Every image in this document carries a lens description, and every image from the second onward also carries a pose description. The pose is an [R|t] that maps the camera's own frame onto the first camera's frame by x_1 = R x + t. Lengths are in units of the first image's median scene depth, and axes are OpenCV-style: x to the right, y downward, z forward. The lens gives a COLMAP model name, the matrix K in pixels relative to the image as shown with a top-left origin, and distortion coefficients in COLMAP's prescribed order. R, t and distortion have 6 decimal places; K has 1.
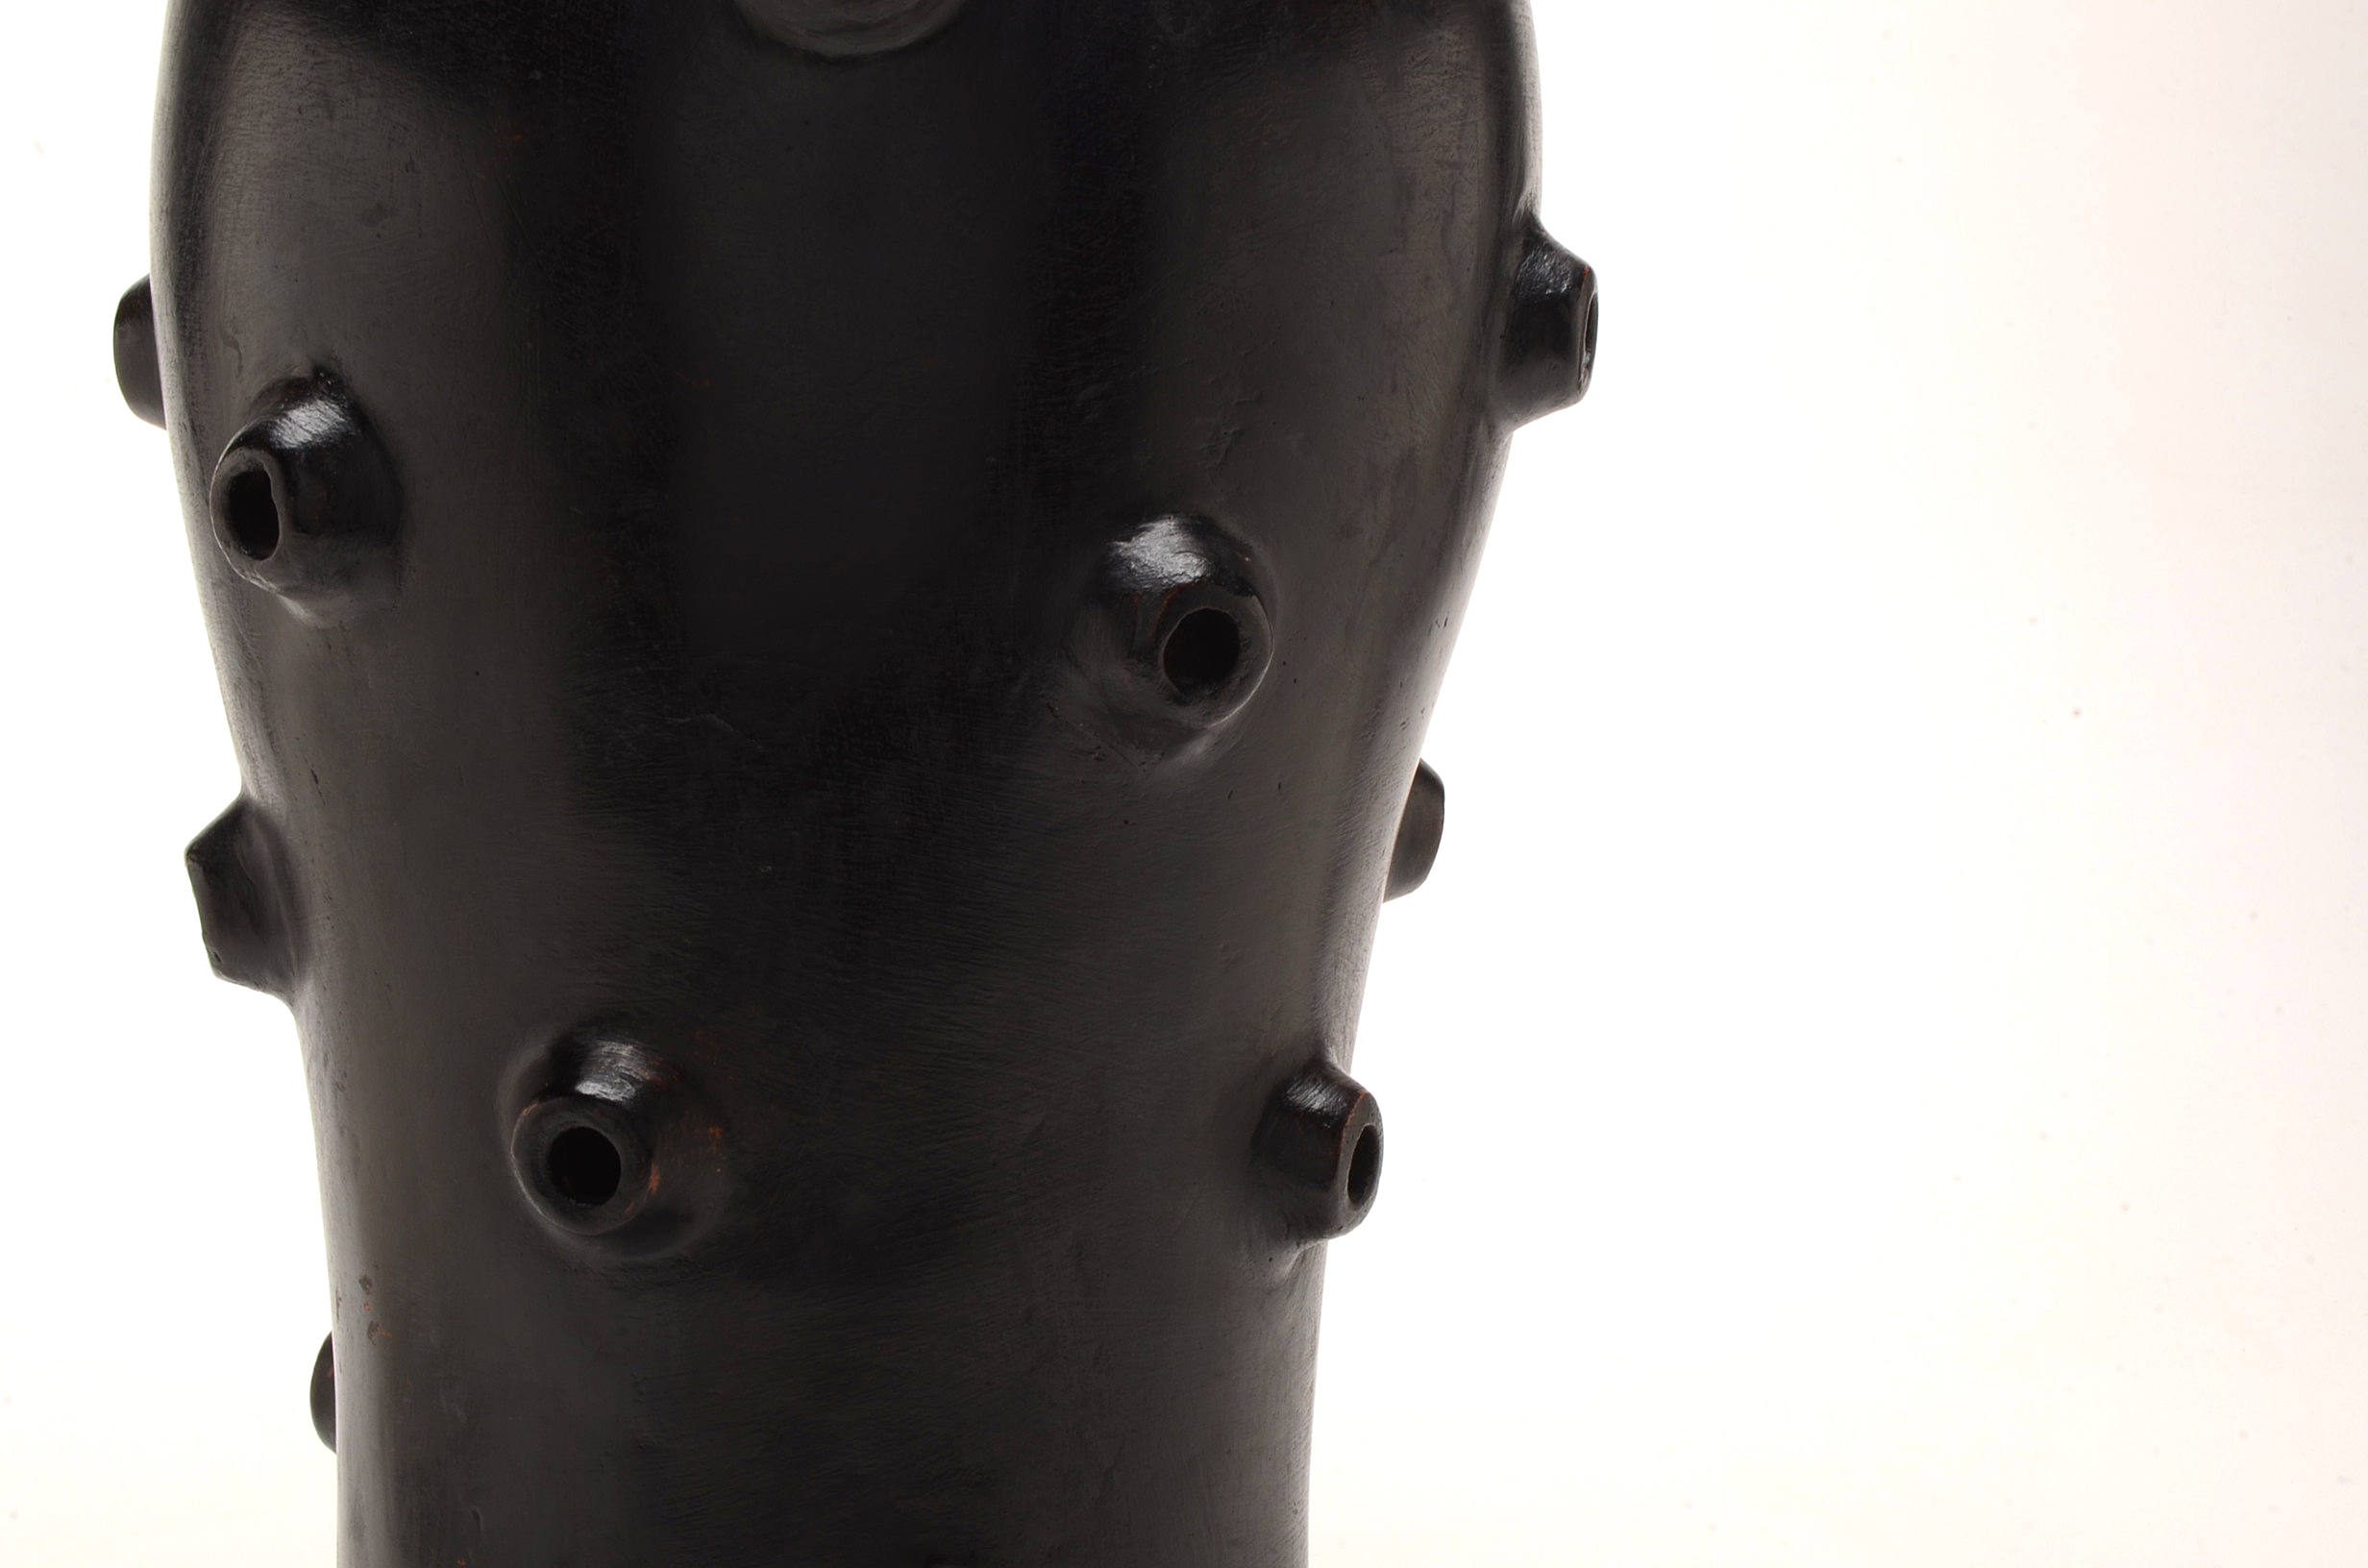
lens RADIAL K [[4758.2, 0, 1181.5], [0, 4758.2, 783.4], [0, 0, 1]] dist [-0.015714, 0.000000]
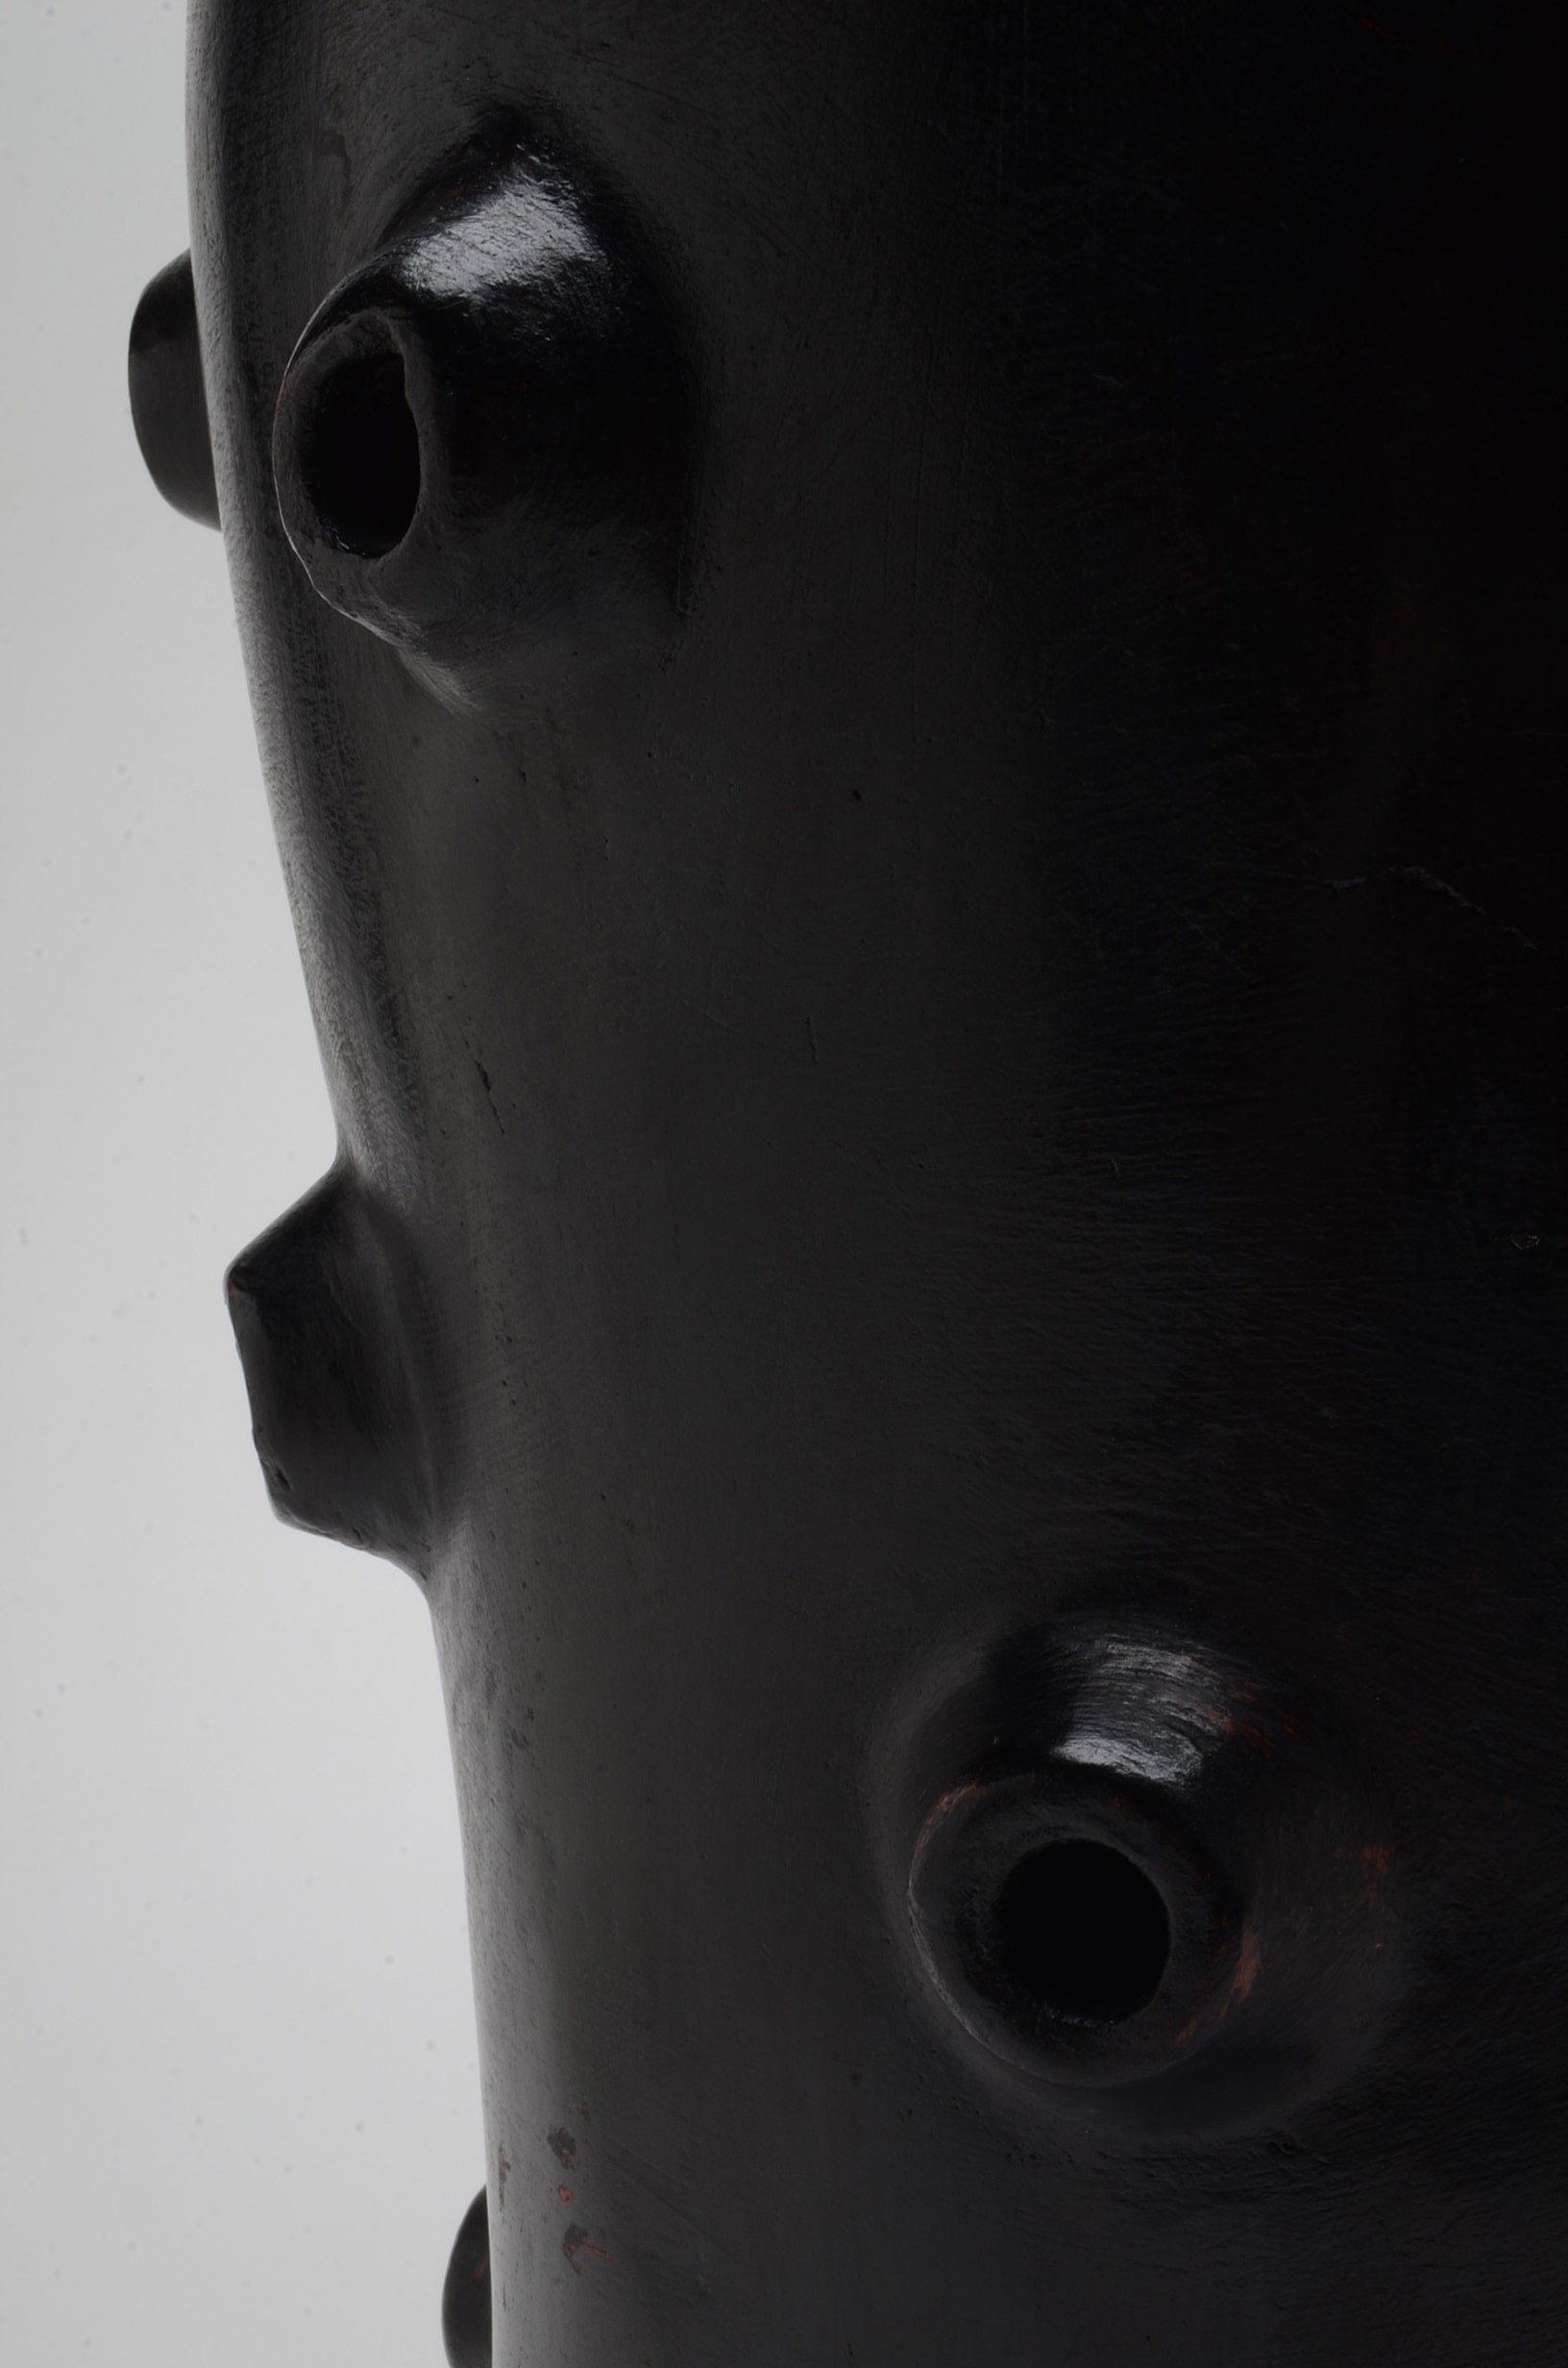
lens RADIAL K [[4014.7, 0, 783.0], [0, 4014.7, 1181.2], [0, 0, 1]] dist [-0.046009, 0.000000]
pose [[0.995194, 0.005879, -0.097750, -0.114824], [-0.013924, 0.996549, -0.081829, 0.041630], [0.096932, 0.082797, 0.991841, 0.615075]]
